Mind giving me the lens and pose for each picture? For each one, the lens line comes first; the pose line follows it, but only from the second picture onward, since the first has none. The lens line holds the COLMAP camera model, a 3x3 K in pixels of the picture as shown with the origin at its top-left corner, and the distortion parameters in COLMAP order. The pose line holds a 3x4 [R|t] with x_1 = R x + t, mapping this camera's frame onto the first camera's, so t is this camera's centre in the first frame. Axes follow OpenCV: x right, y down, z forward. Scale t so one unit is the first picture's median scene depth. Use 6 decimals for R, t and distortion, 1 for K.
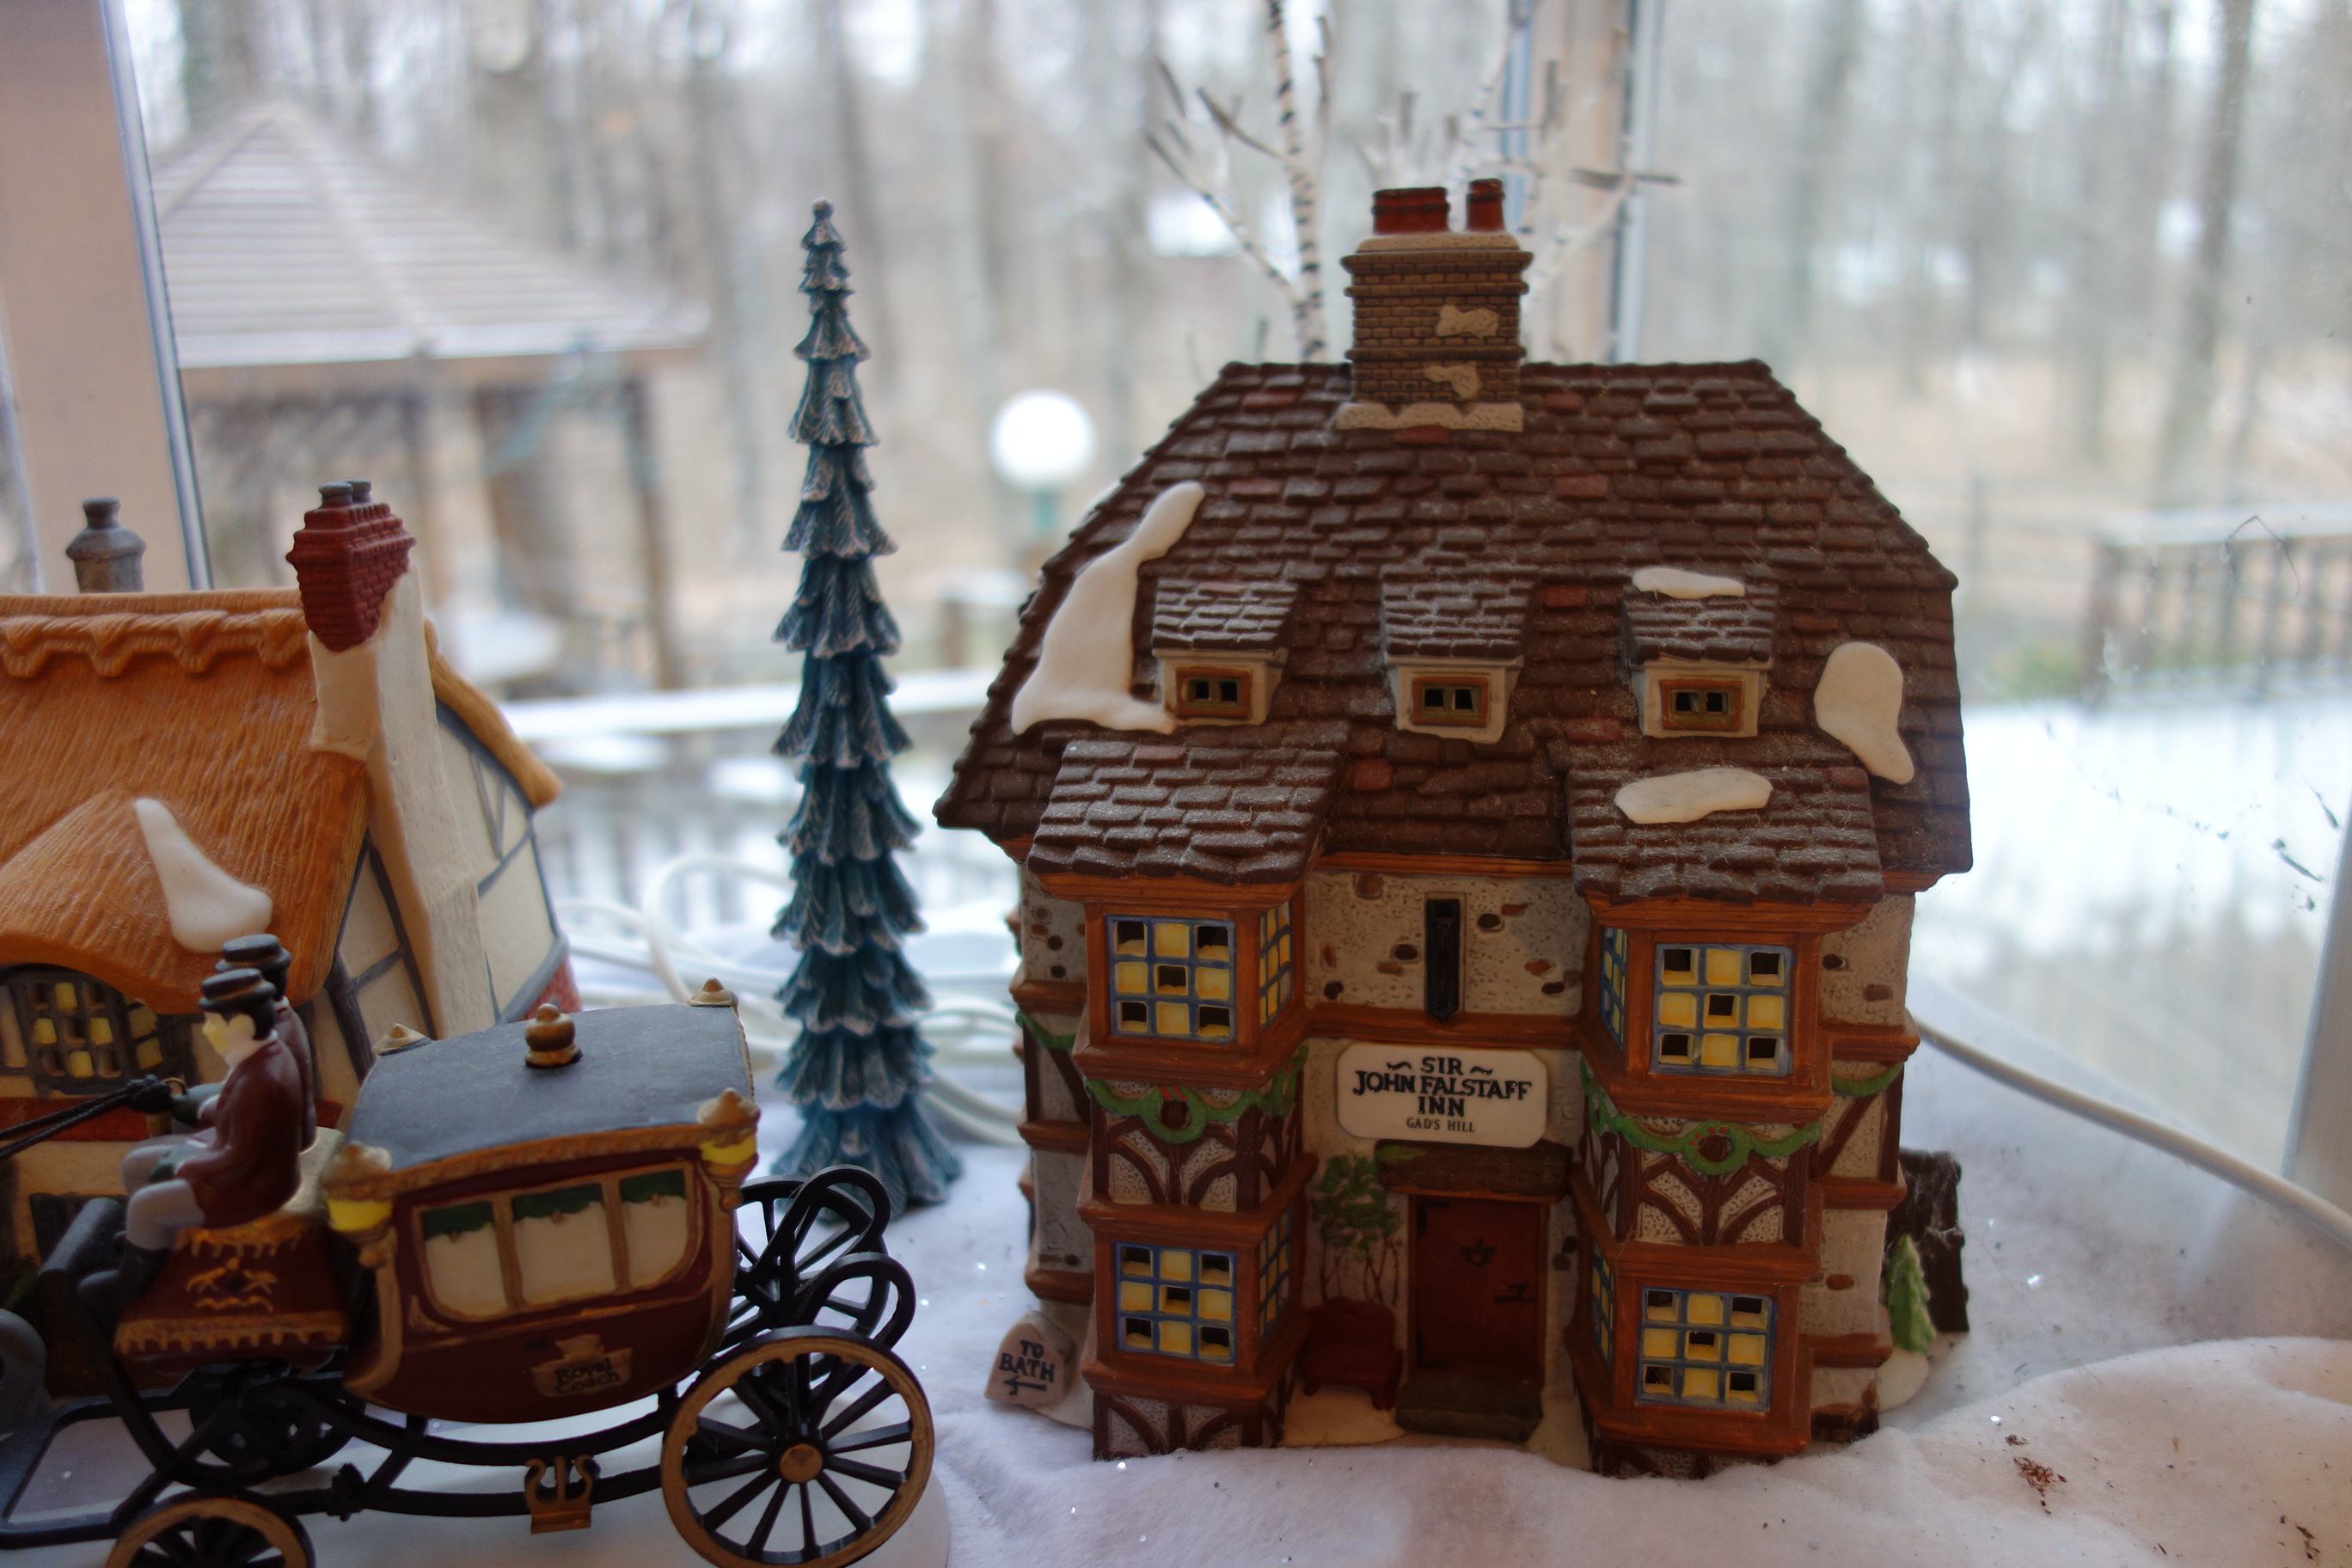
lens RADIAL K [[1844.0, 0, 1178.3], [0, 1844.0, 776.5], [0, 0, 1]] dist [0.009567, -0.002845]
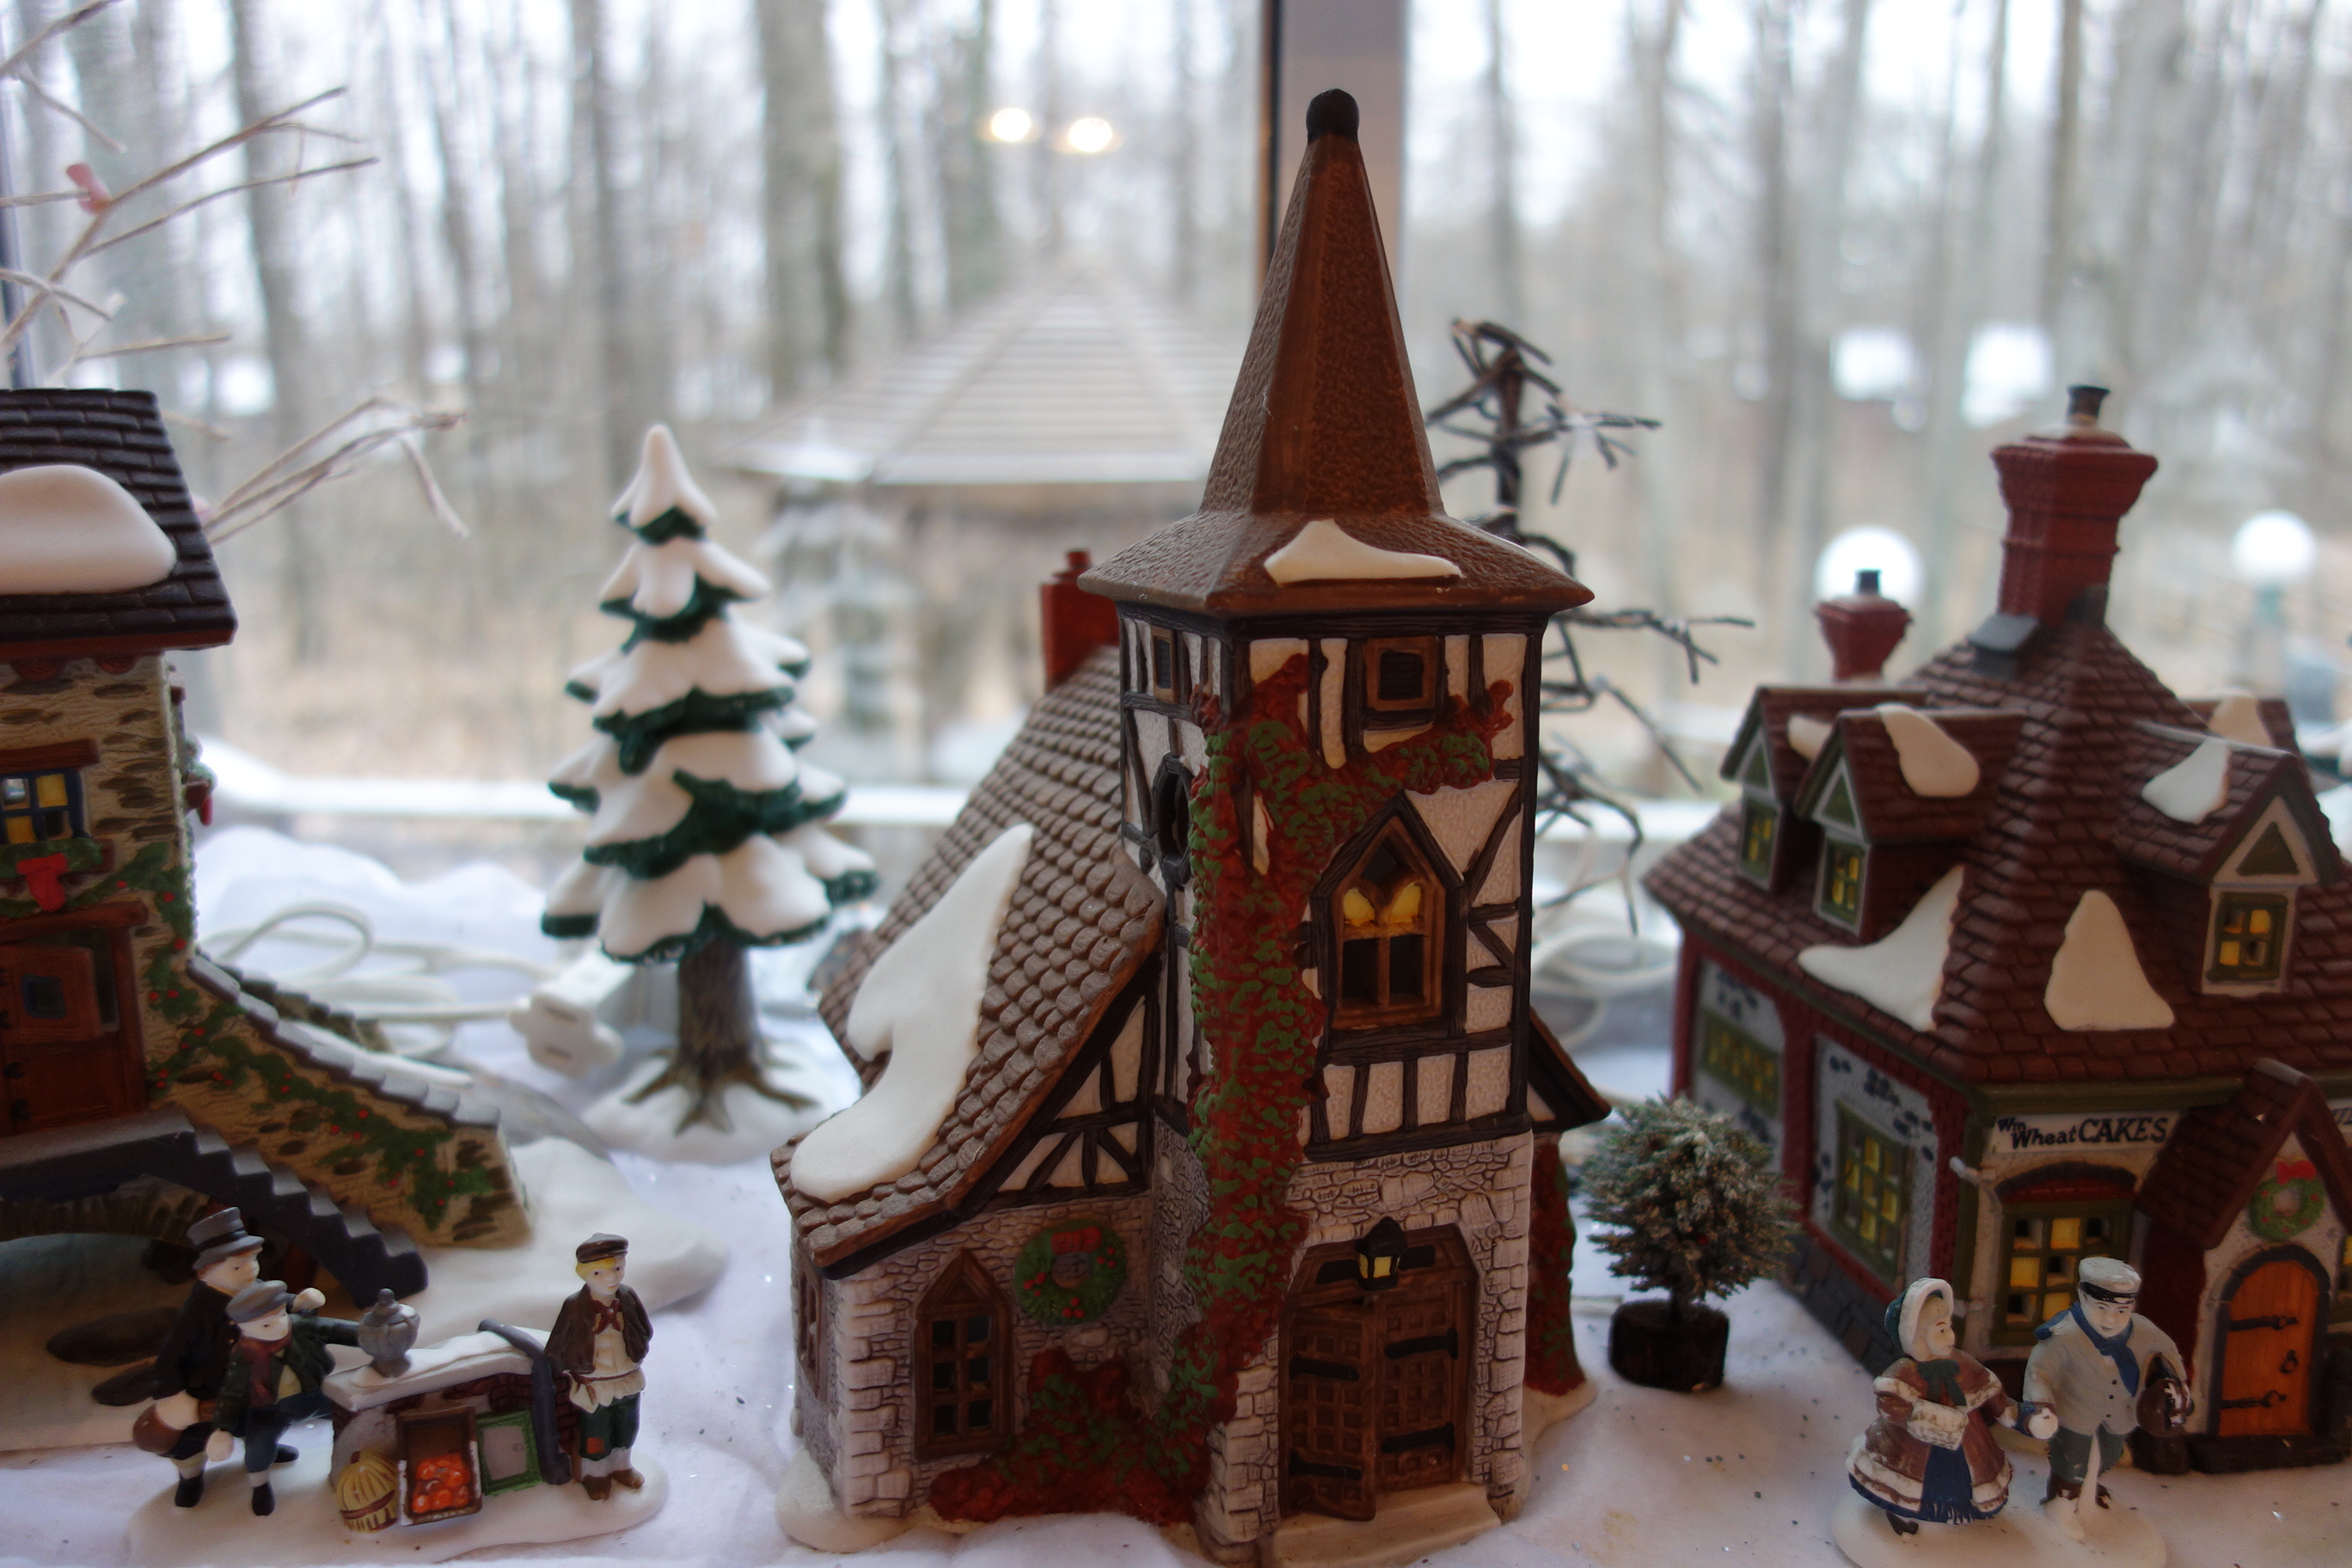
lens RADIAL K [[1837.0, 0, 1176.5], [0, 1837.0, 779.4], [0, 0, 1]] dist [0.010141, -0.001903]
pose [[0.945911, 0.079939, -0.314422, -1.547537], [-0.101352, 0.993474, -0.052326, 0.196323], [0.308187, 0.081363, 0.947840, -0.473449]]
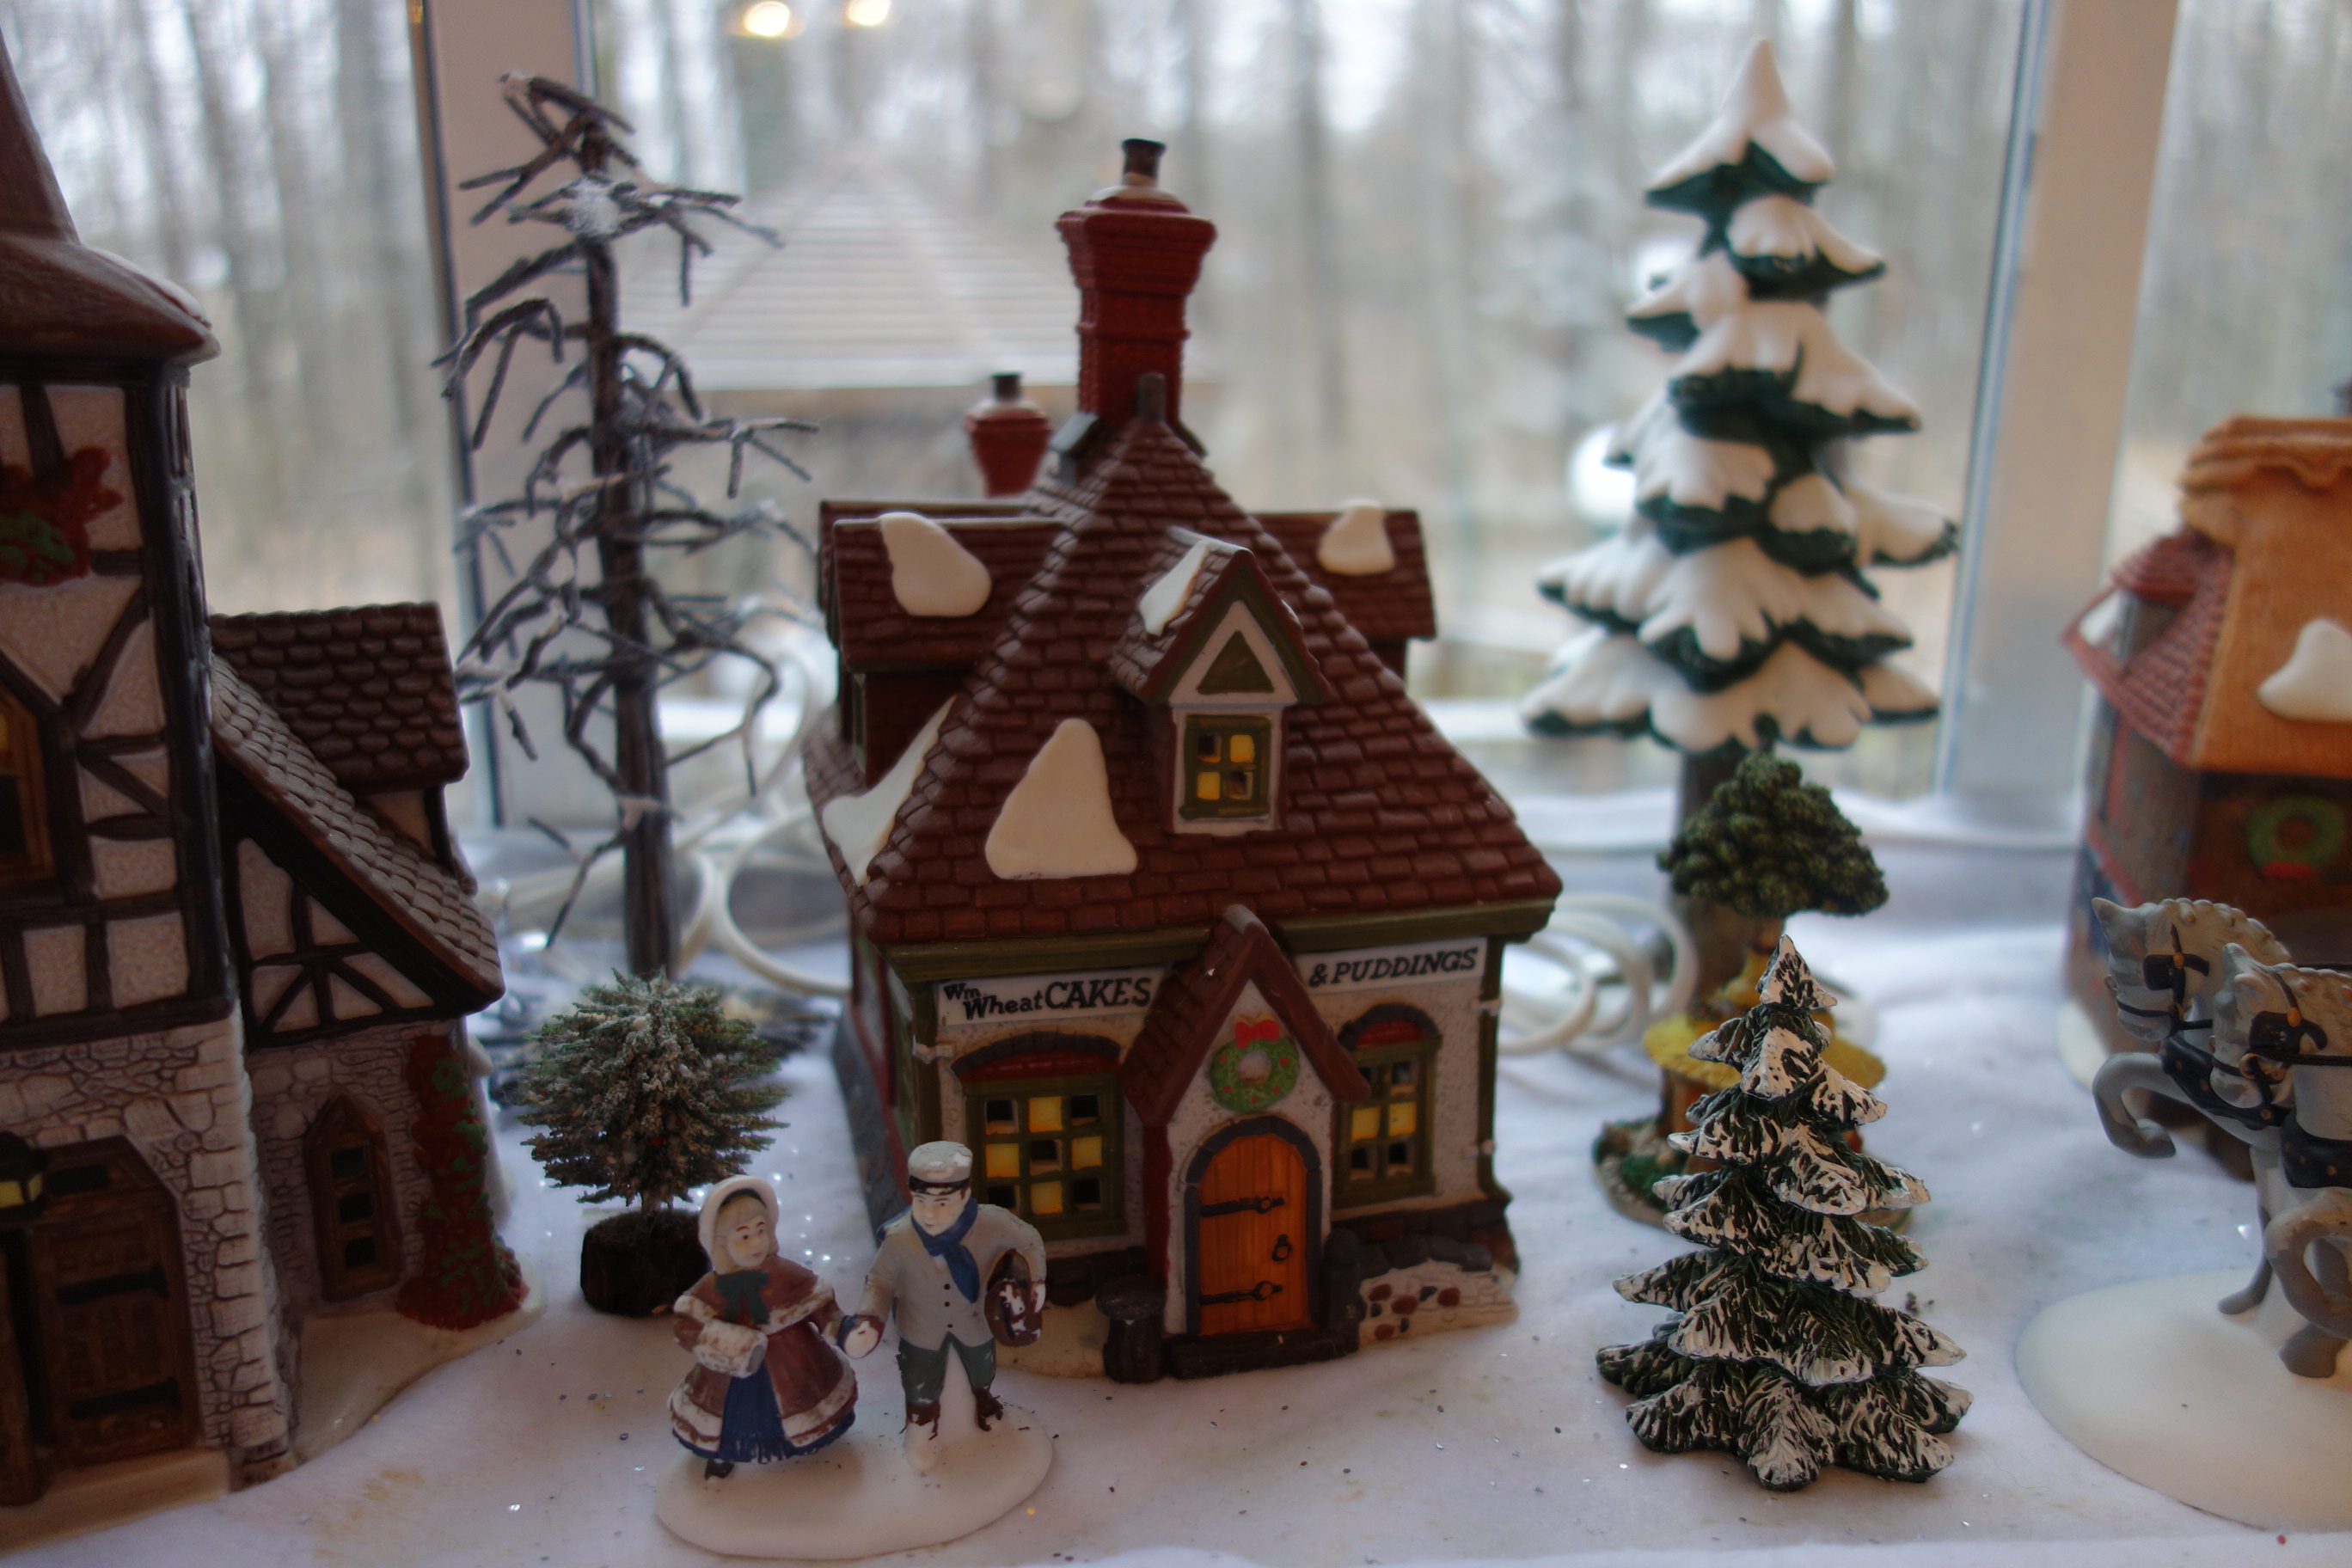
lens RADIAL K [[1837.0, 0, 1176.5], [0, 1837.0, 779.4], [0, 0, 1]] dist [0.010141, -0.001903]
pose [[0.972930, 0.071809, -0.219660, -1.135850], [-0.076779, 0.996948, -0.014161, 0.190110], [0.217973, 0.030643, 0.975474, -0.184788]]
